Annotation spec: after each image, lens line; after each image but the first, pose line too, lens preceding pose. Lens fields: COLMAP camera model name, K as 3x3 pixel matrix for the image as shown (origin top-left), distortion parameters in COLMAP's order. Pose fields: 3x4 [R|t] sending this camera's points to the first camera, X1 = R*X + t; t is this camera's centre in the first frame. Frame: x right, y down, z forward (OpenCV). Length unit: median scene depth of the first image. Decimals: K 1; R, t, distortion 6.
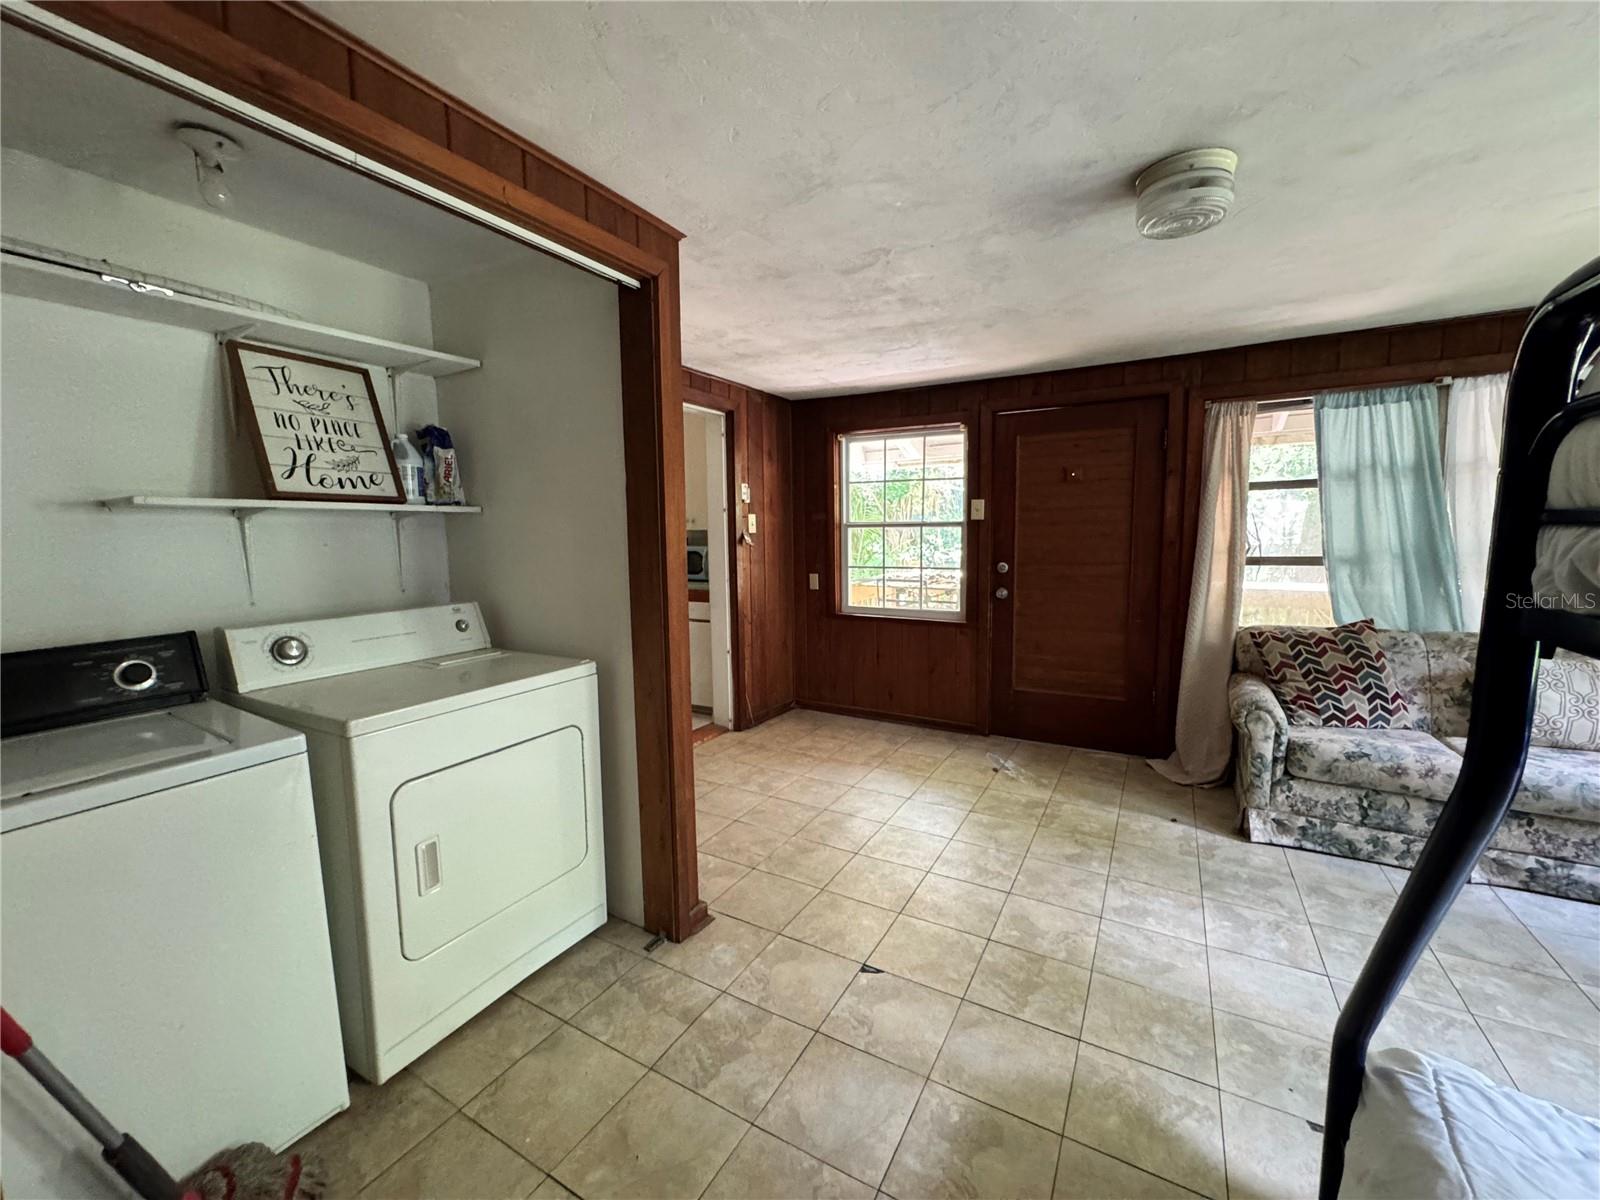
lens RADIAL K [[638.0, 0, 803.3], [0, 638.0, 599.2], [0, 0, 1]] dist [-0.003985, 0.000039]
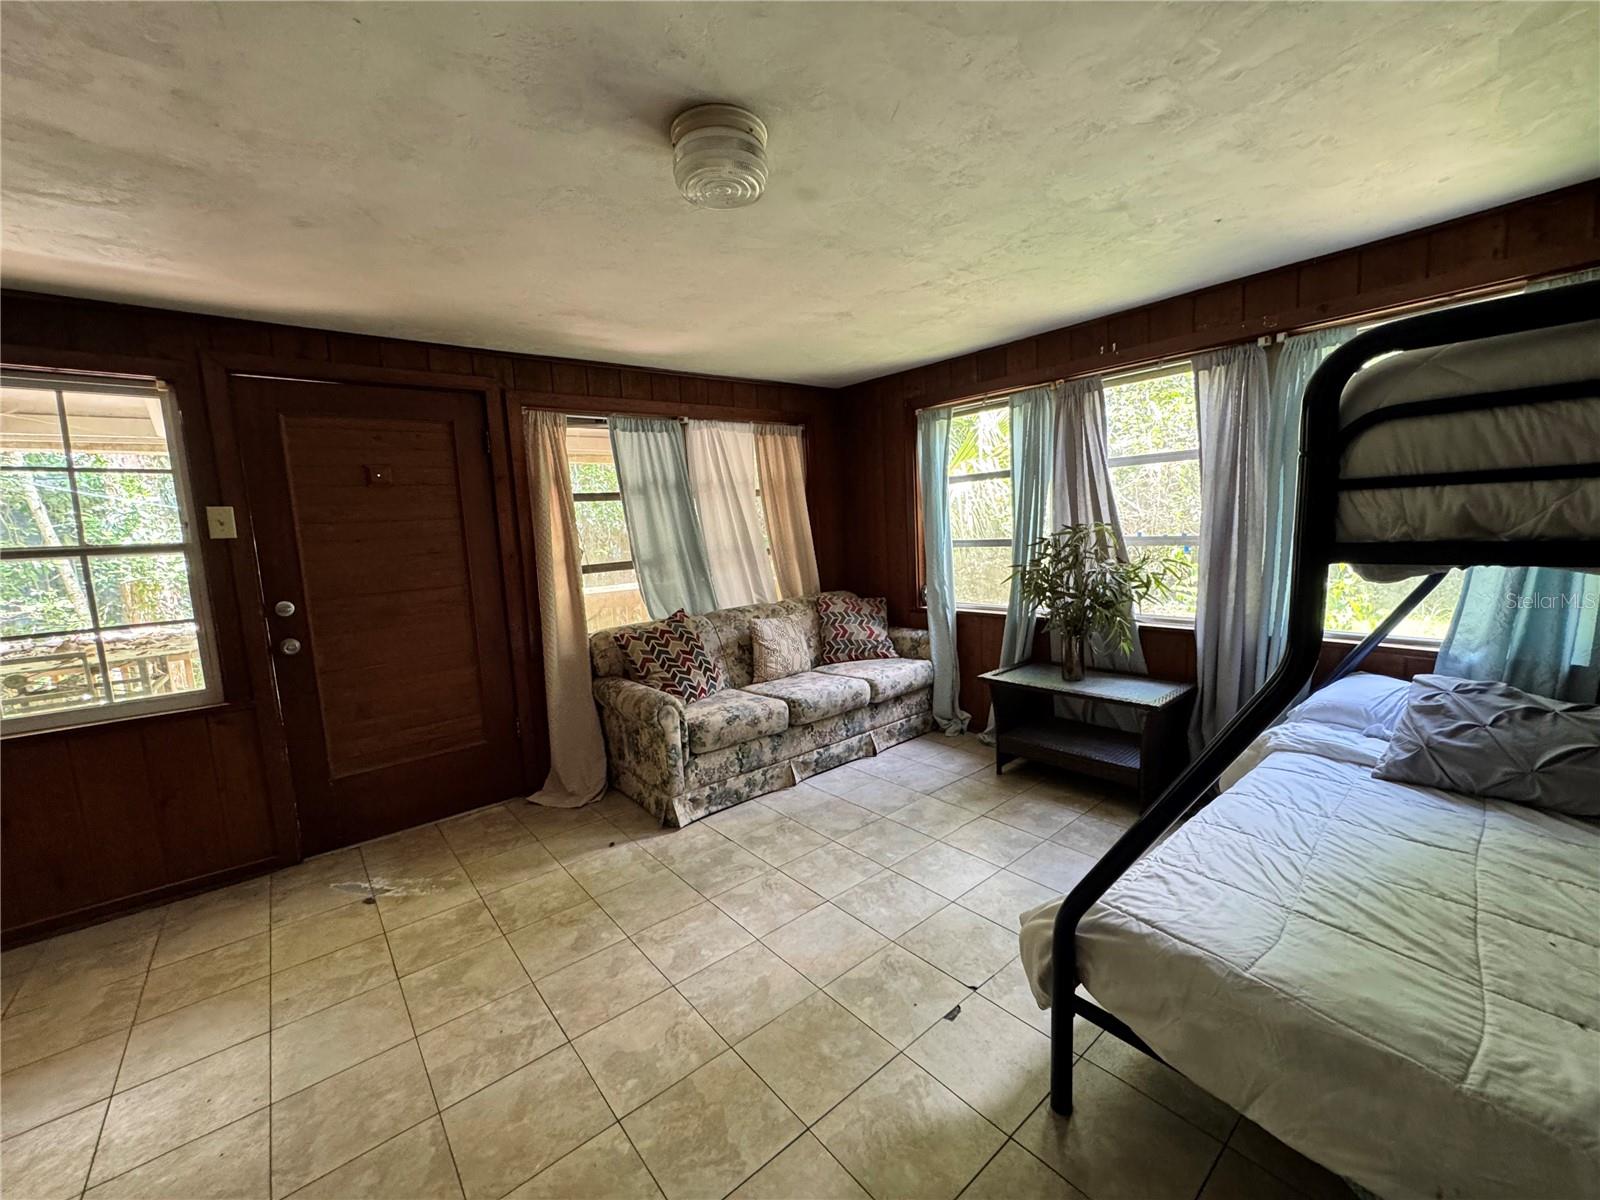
lens RADIAL K [[638.0, 0, 796.5], [0, 638.0, 600.4], [0, 0, 1]] dist [-0.003985, 0.000039]
pose [[0.358219, -0.113190, 0.926751, -0.161668], [0.146109, 0.987190, 0.064096, -0.032230], [-0.922134, 0.112446, 0.370168, 0.369413]]
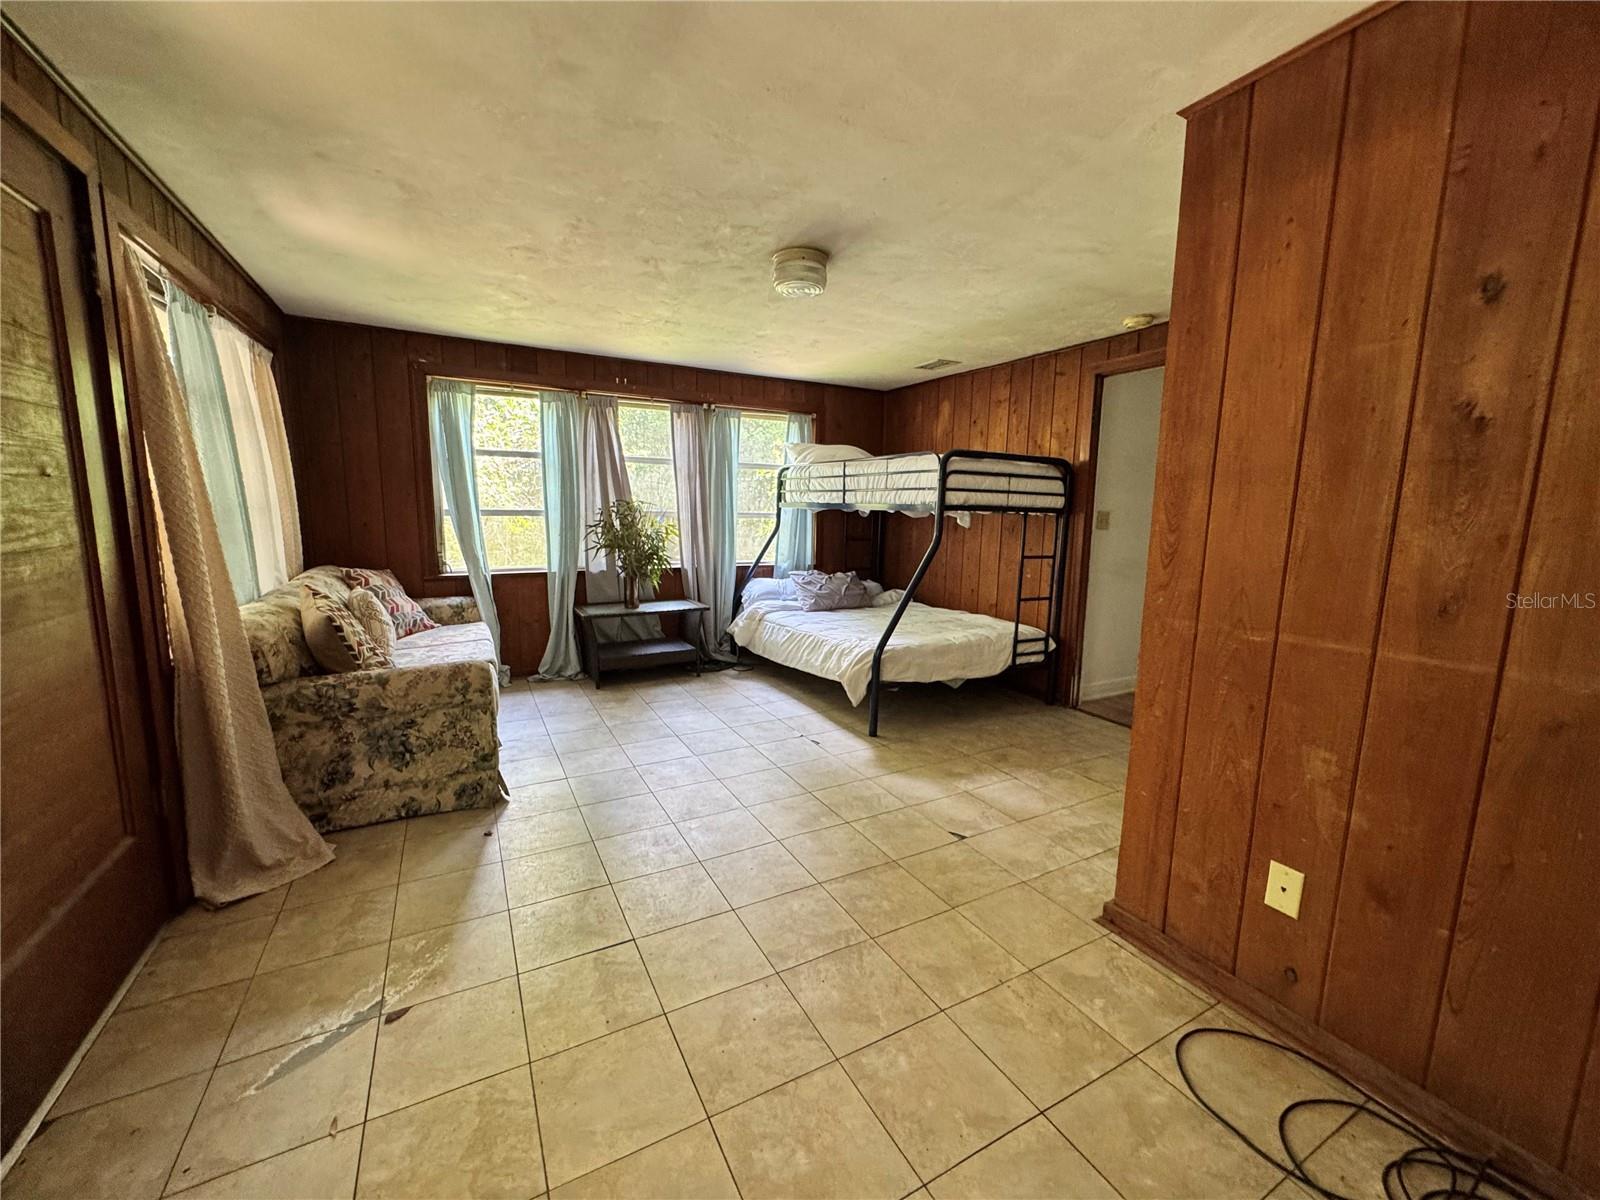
lens RADIAL K [[638.0, 0, 802.1], [0, 638.0, 599.7], [0, 0, 1]] dist [-0.003985, 0.000039]
pose [[-0.845894, -0.077912, 0.527630, -0.179791], [0.052454, 0.972324, 0.227670, -0.118342], [-0.530766, 0.220261, -0.818396, 1.445432]]
